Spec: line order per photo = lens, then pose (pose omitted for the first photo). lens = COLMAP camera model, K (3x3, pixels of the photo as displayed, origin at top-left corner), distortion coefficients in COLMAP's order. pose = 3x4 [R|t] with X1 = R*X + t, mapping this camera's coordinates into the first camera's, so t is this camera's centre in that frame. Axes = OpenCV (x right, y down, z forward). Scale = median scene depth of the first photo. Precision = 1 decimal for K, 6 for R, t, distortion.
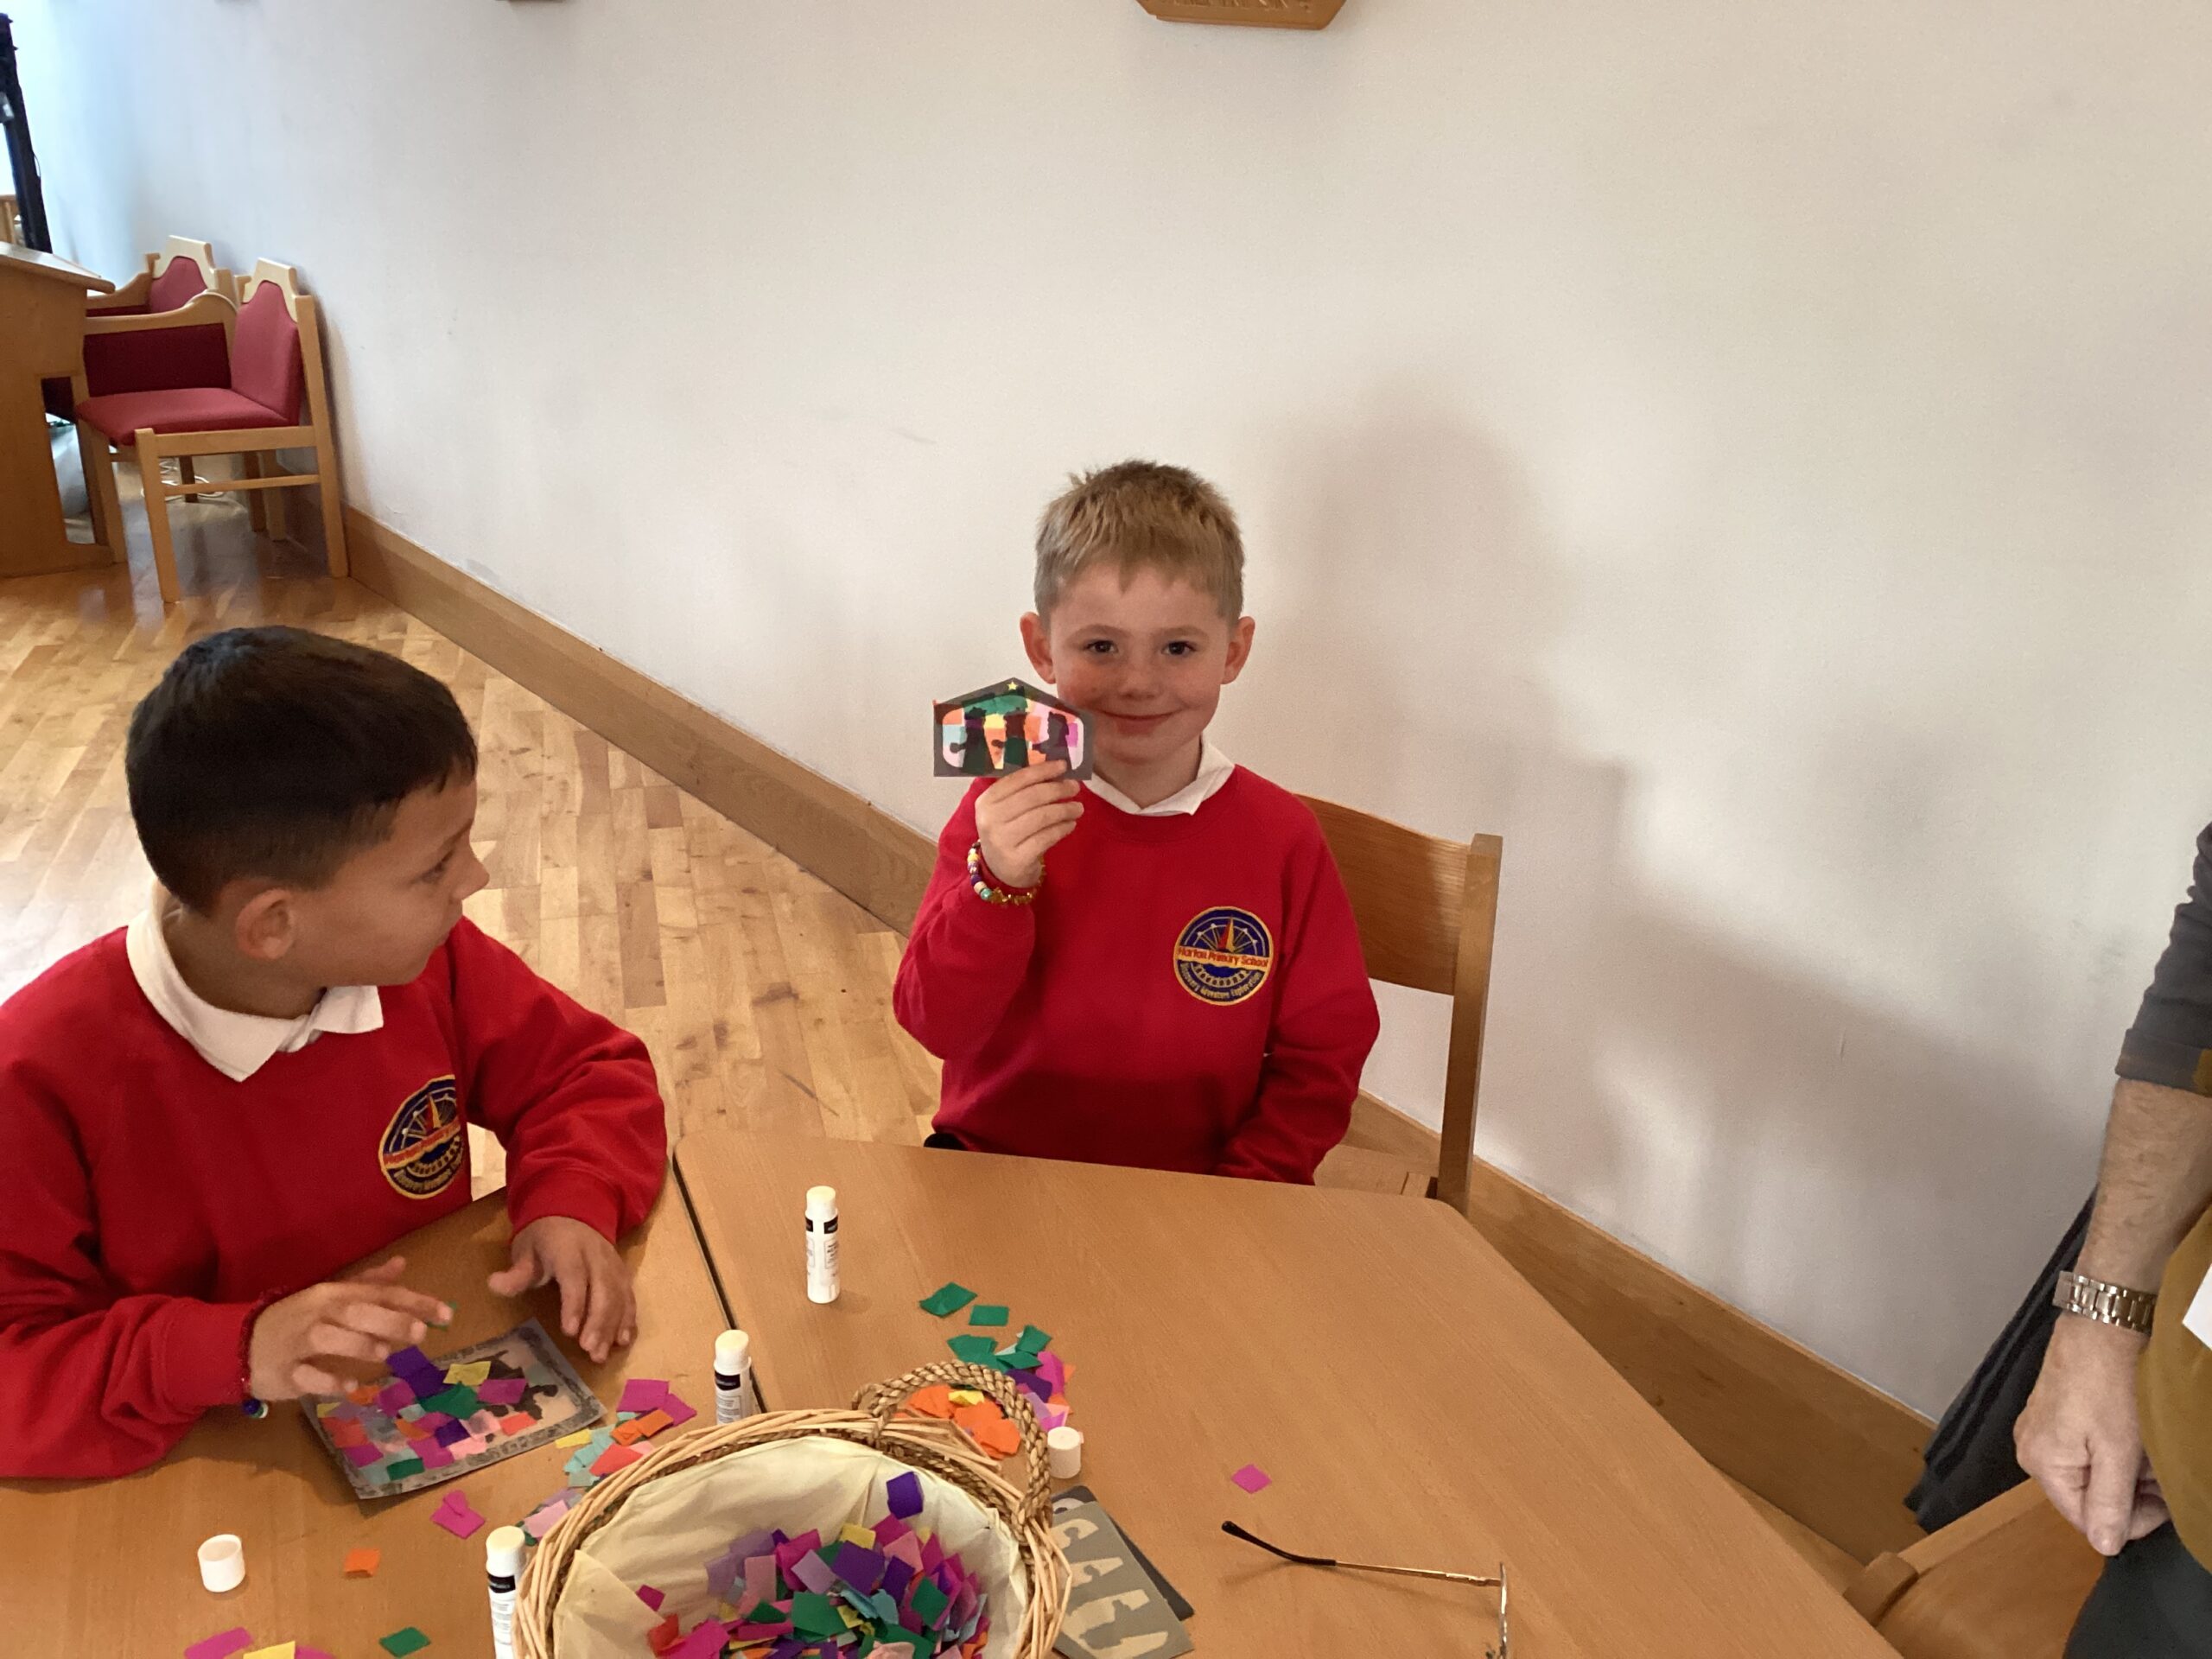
lens RADIAL K [[2007.6, 0, 1101.8], [0, 2007.6, 827.7], [0, 0, 1]] dist [0.023406, -0.019469]
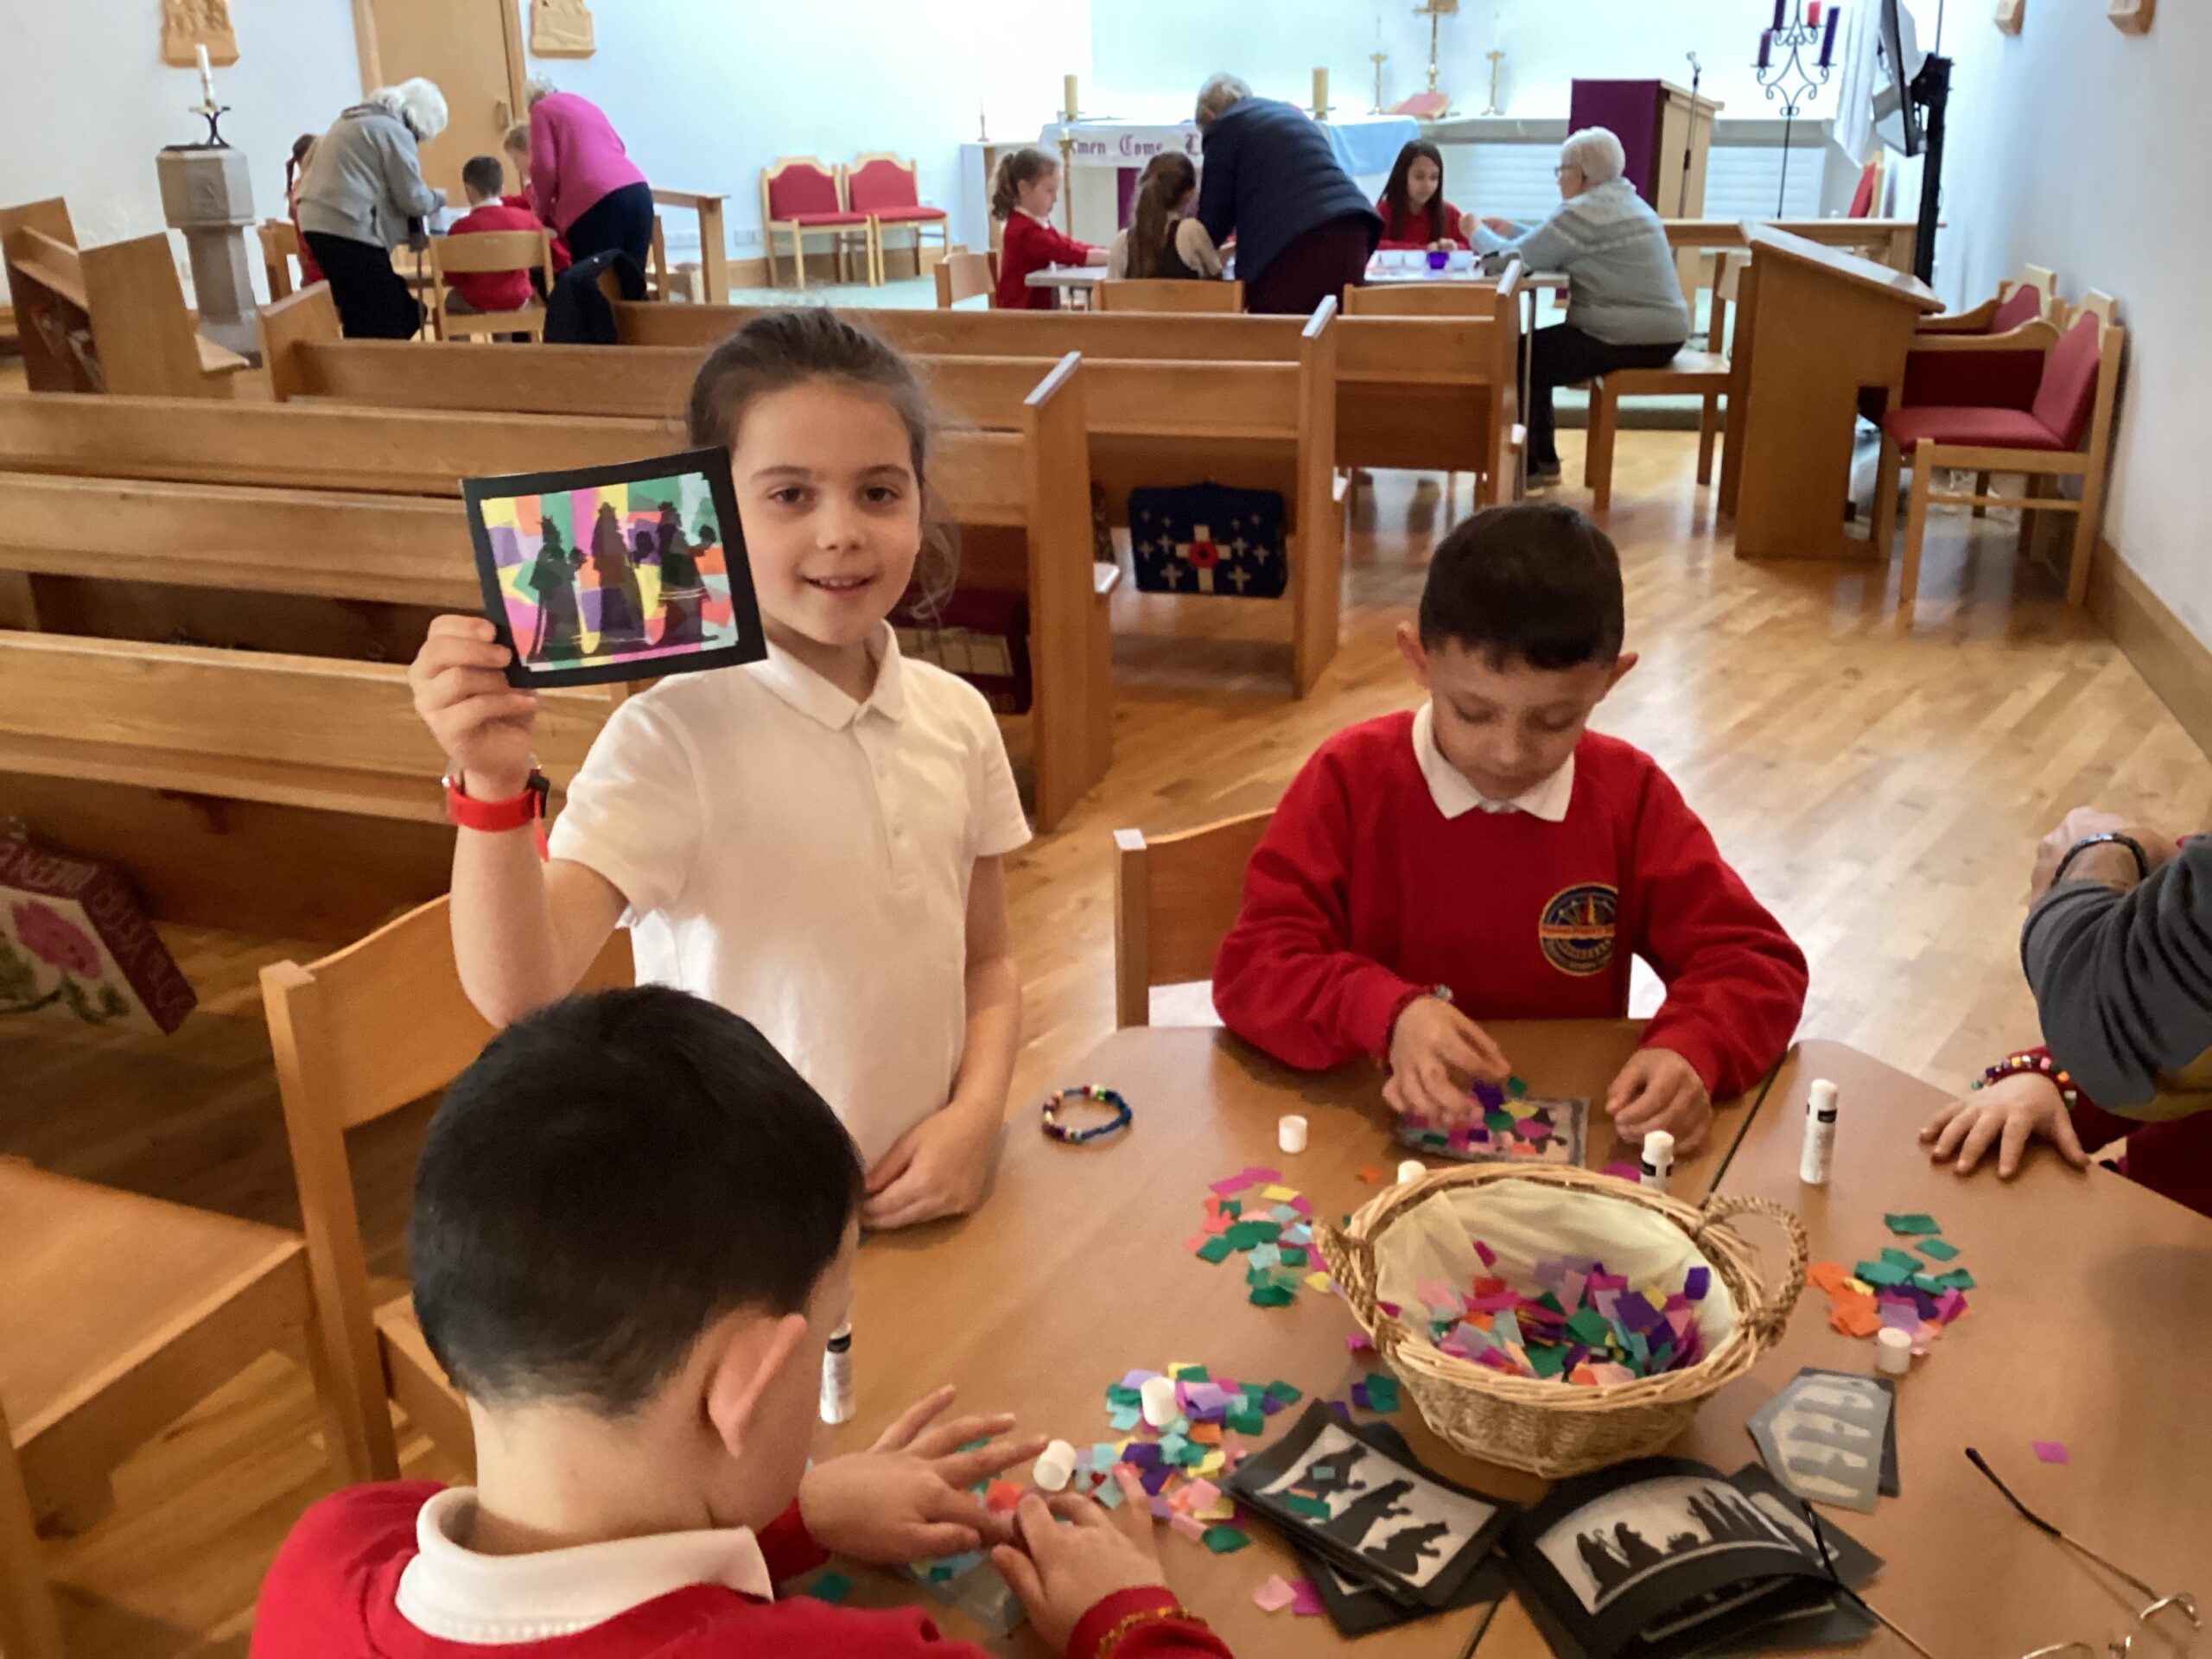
lens RADIAL K [[2007.6, 0, 1110.7], [0, 2007.6, 826.9], [0, 0, 1]] dist [0.023406, -0.019469]
pose [[0.633689, 0.248654, -0.732536, 0.367599], [-0.260062, 0.960296, 0.100996, 0.026976], [0.728564, 0.126504, 0.673194, -0.082301]]
